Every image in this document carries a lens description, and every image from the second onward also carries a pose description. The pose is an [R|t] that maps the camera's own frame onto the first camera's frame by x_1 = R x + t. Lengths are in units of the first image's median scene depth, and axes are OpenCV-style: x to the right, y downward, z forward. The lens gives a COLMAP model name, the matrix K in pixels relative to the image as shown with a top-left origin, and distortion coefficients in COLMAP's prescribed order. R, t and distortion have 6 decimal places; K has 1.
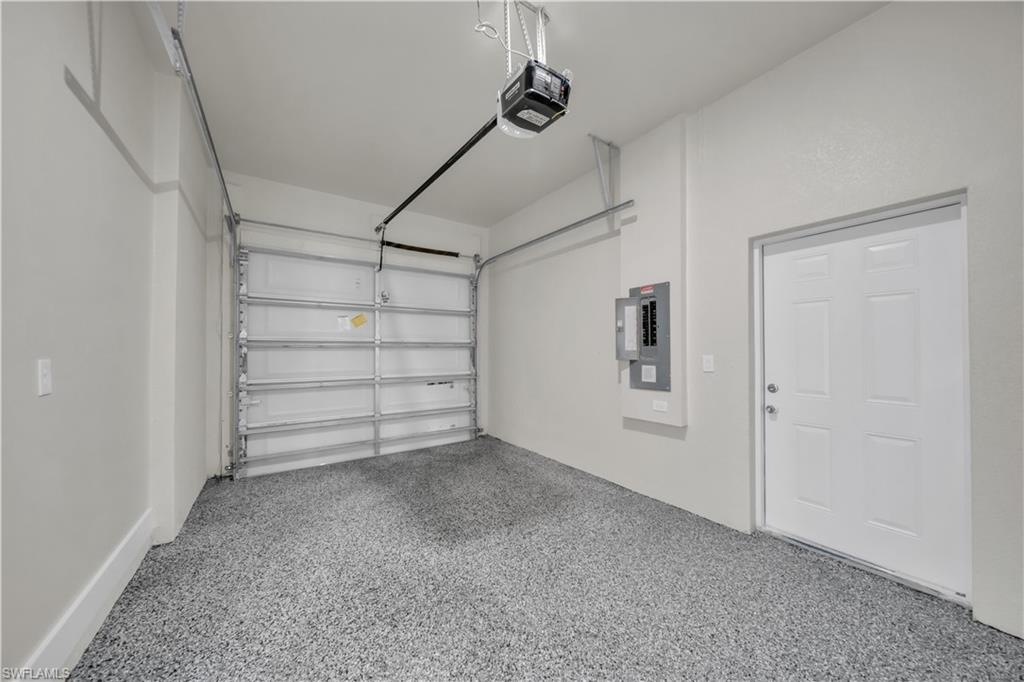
lens RADIAL K [[357.3, 0, 509.0], [0, 357.3, 343.8], [0, 0, 1]] dist [-0.000422, -0.000062]
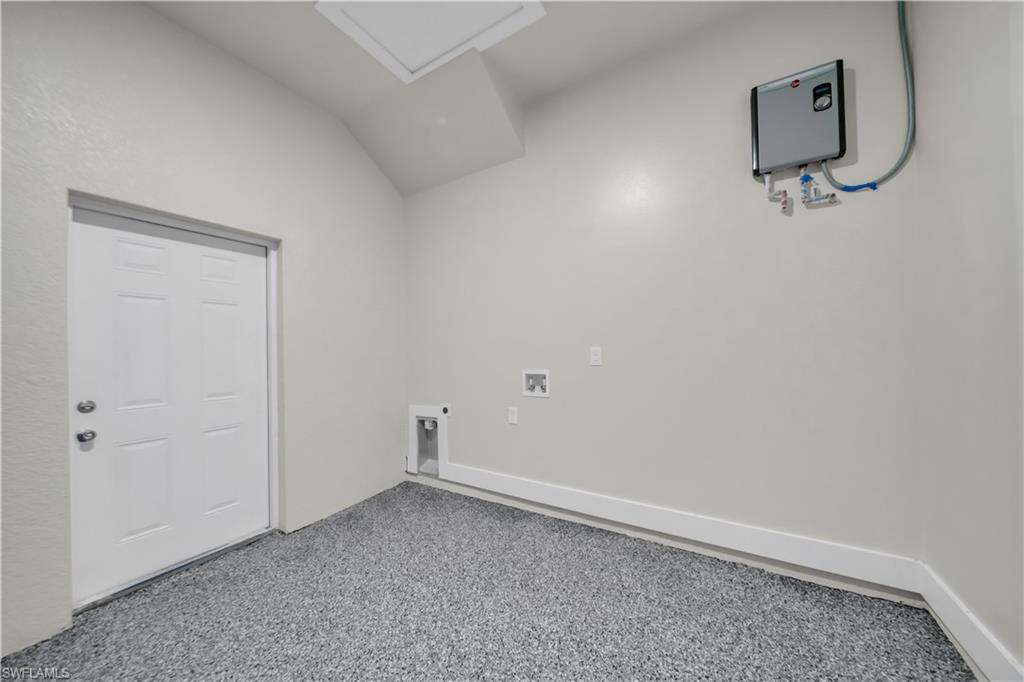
lens RADIAL K [[357.3, 0, 509.2], [0, 357.3, 342.9], [0, 0, 1]] dist [-0.000422, -0.000062]
pose [[-0.407110, 0.023017, 0.913089, -0.328946], [0.010585, 0.999734, -0.020482, 0.020464], [-0.913318, 0.001327, -0.407246, 0.584229]]
